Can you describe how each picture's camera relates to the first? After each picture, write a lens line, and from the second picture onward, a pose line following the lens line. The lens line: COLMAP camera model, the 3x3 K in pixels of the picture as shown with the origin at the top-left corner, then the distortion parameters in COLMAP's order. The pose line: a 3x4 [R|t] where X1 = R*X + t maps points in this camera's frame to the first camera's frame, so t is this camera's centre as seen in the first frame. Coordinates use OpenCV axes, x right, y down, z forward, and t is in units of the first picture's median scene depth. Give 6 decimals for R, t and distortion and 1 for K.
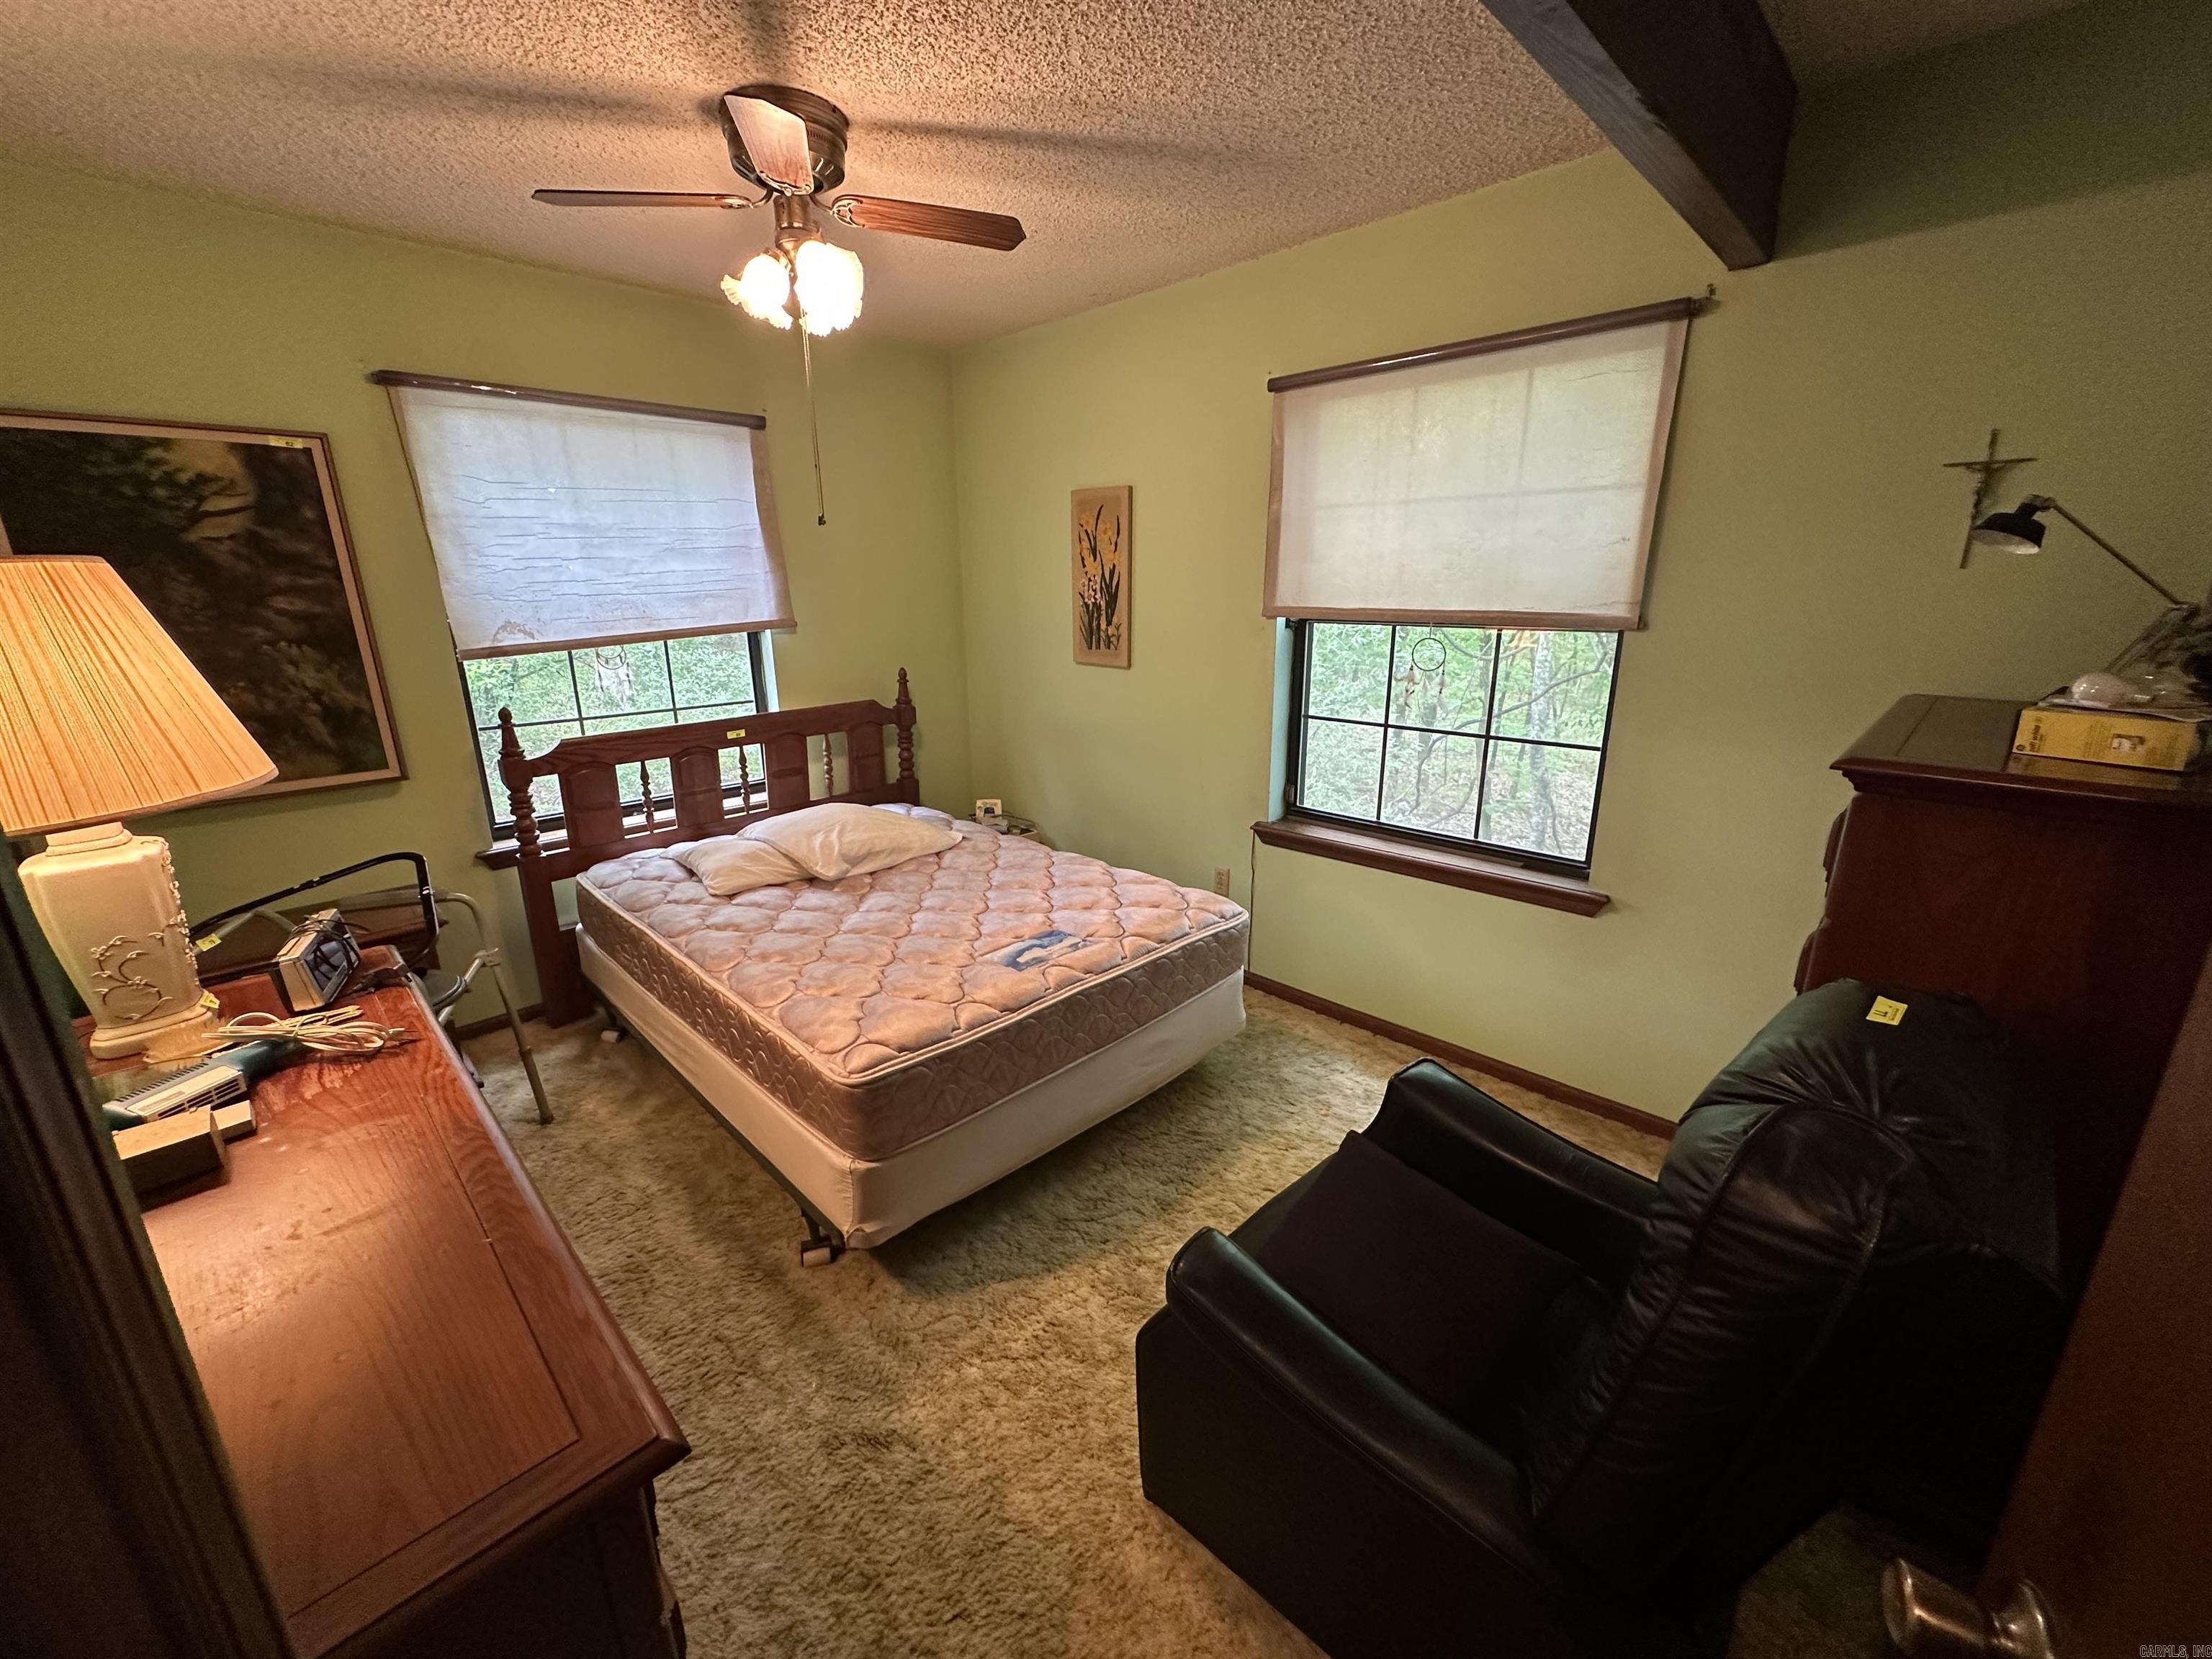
lens RADIAL K [[878.6, 0, 1095.5], [0, 878.6, 825.3], [0, 0, 1]] dist [-0.006778, 0.000448]
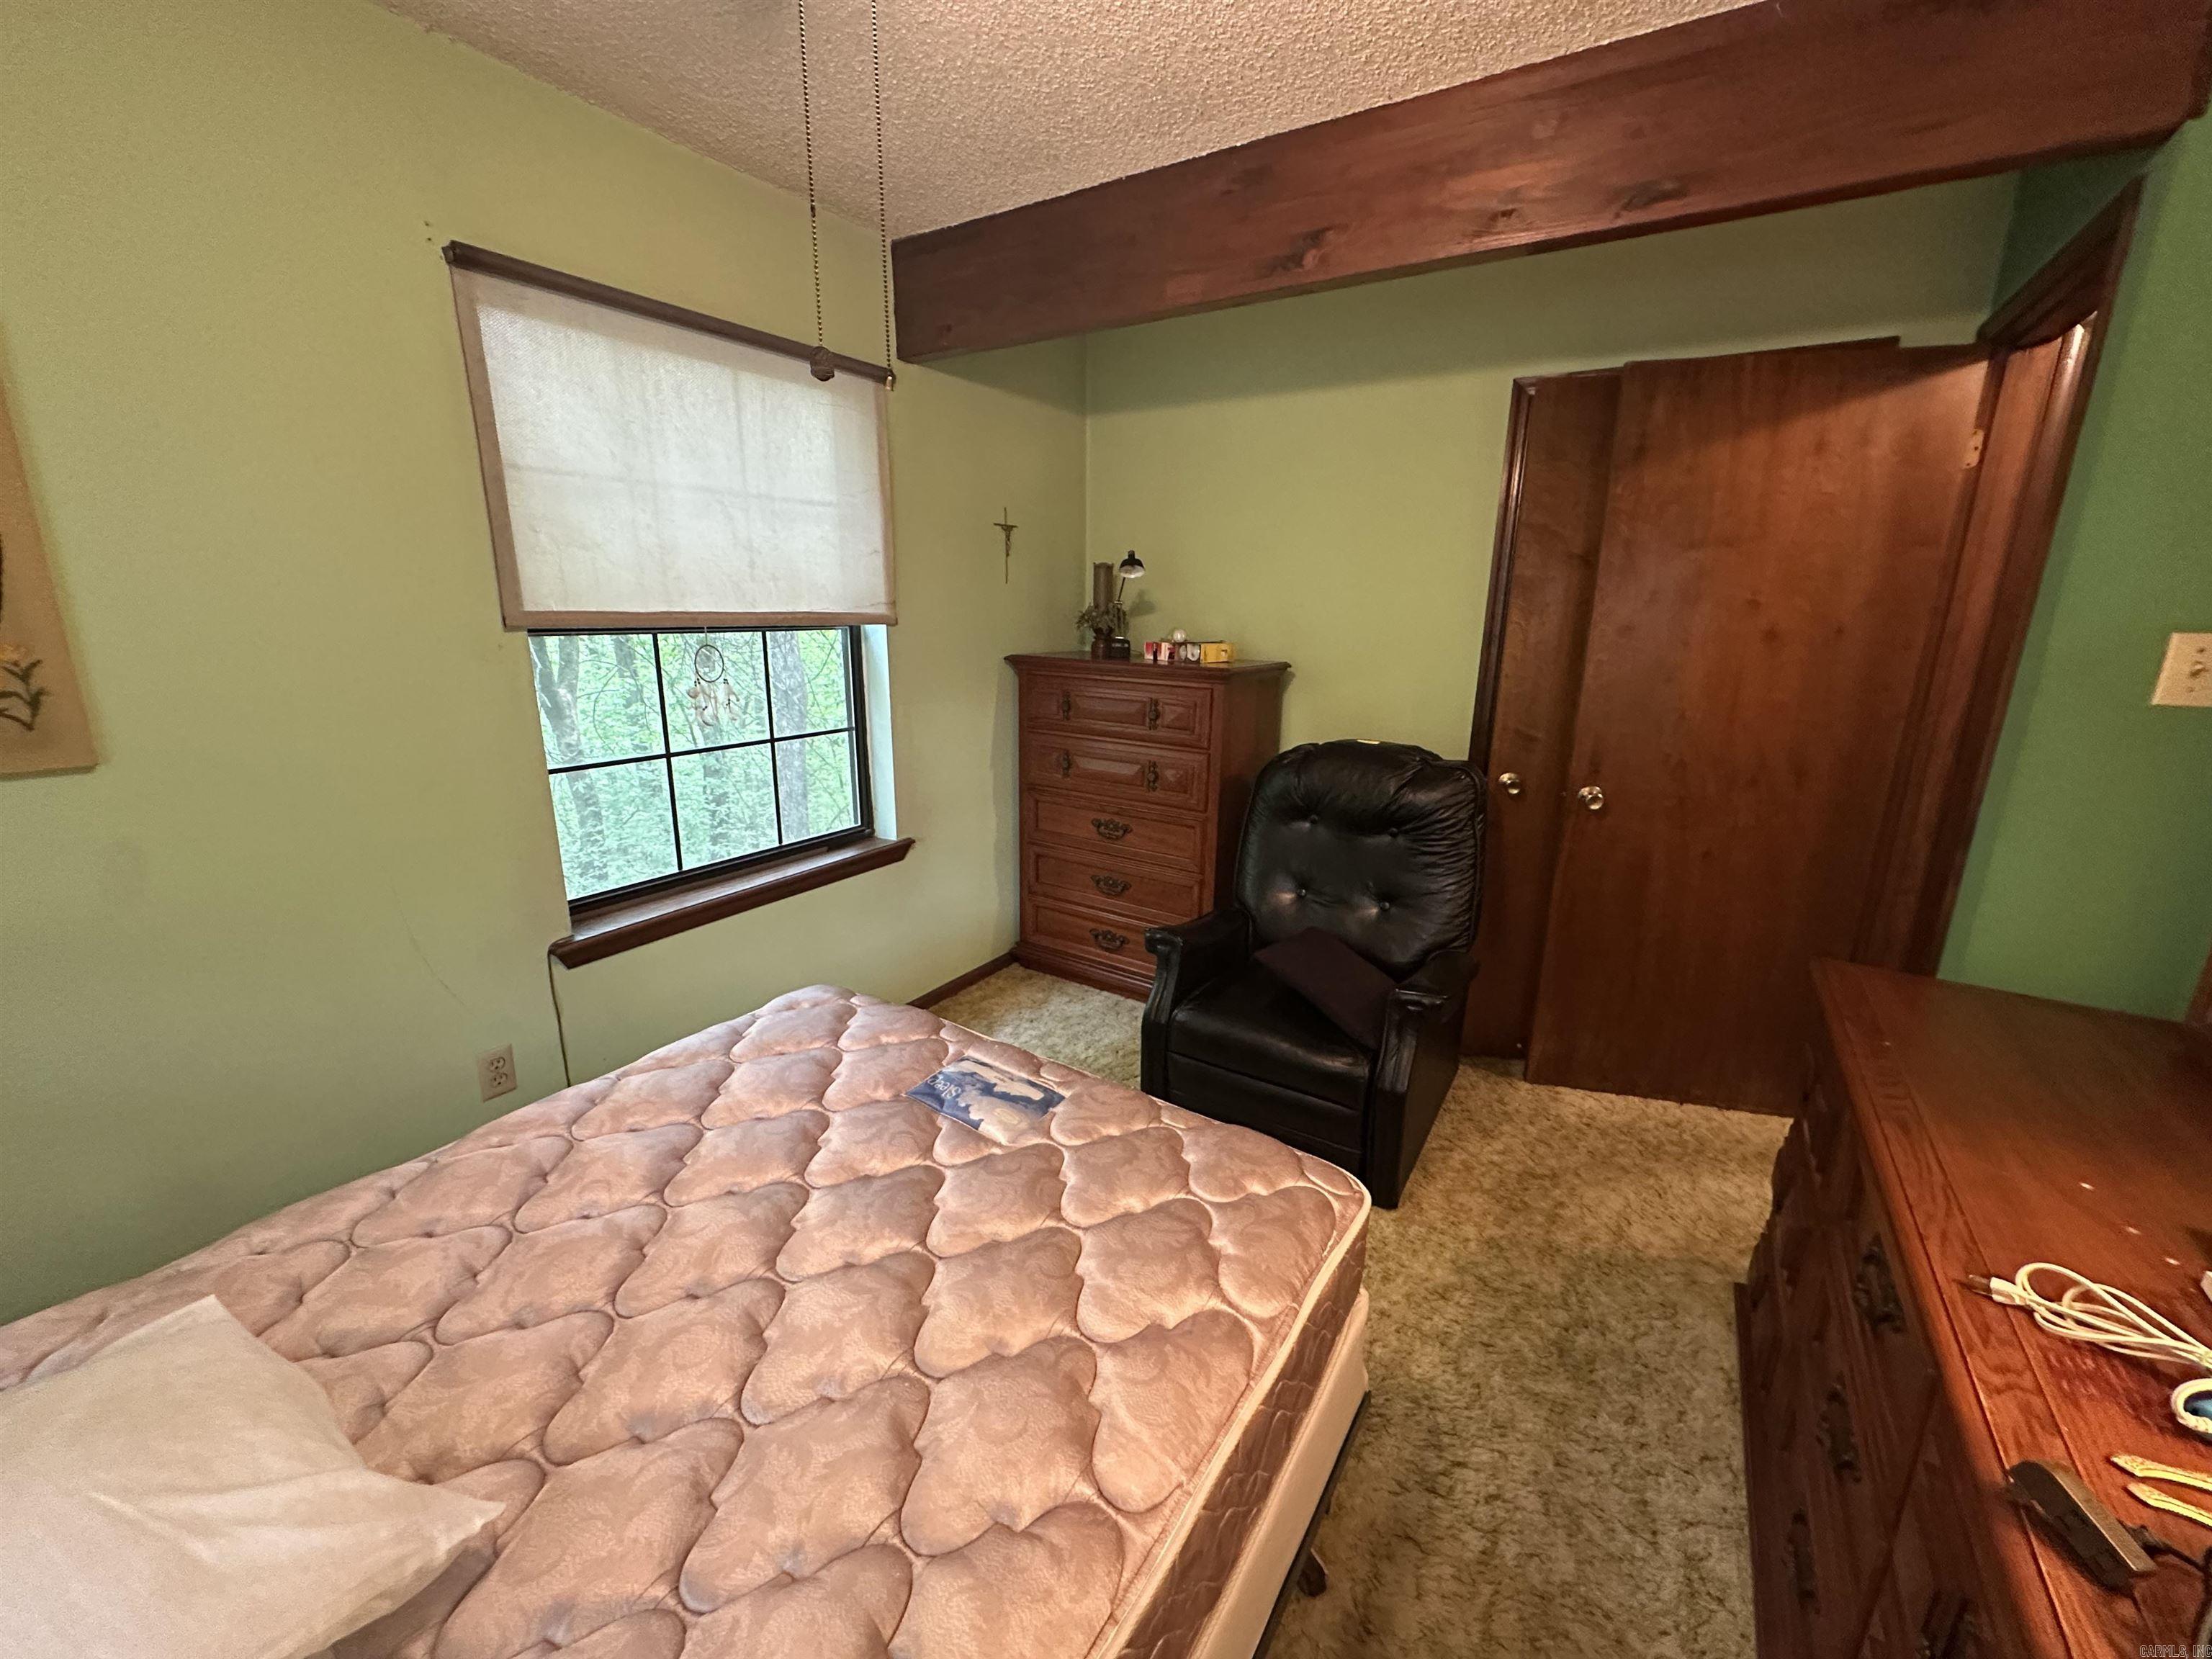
lens RADIAL K [[878.6, 0, 1102.6], [0, 878.6, 832.5], [0, 0, 1]] dist [-0.006778, 0.000448]
pose [[-0.197995, -0.236442, 0.951259, -0.601293], [0.256688, 0.924097, 0.283118, -0.192439], [-0.945996, 0.300232, -0.122275, 0.811160]]
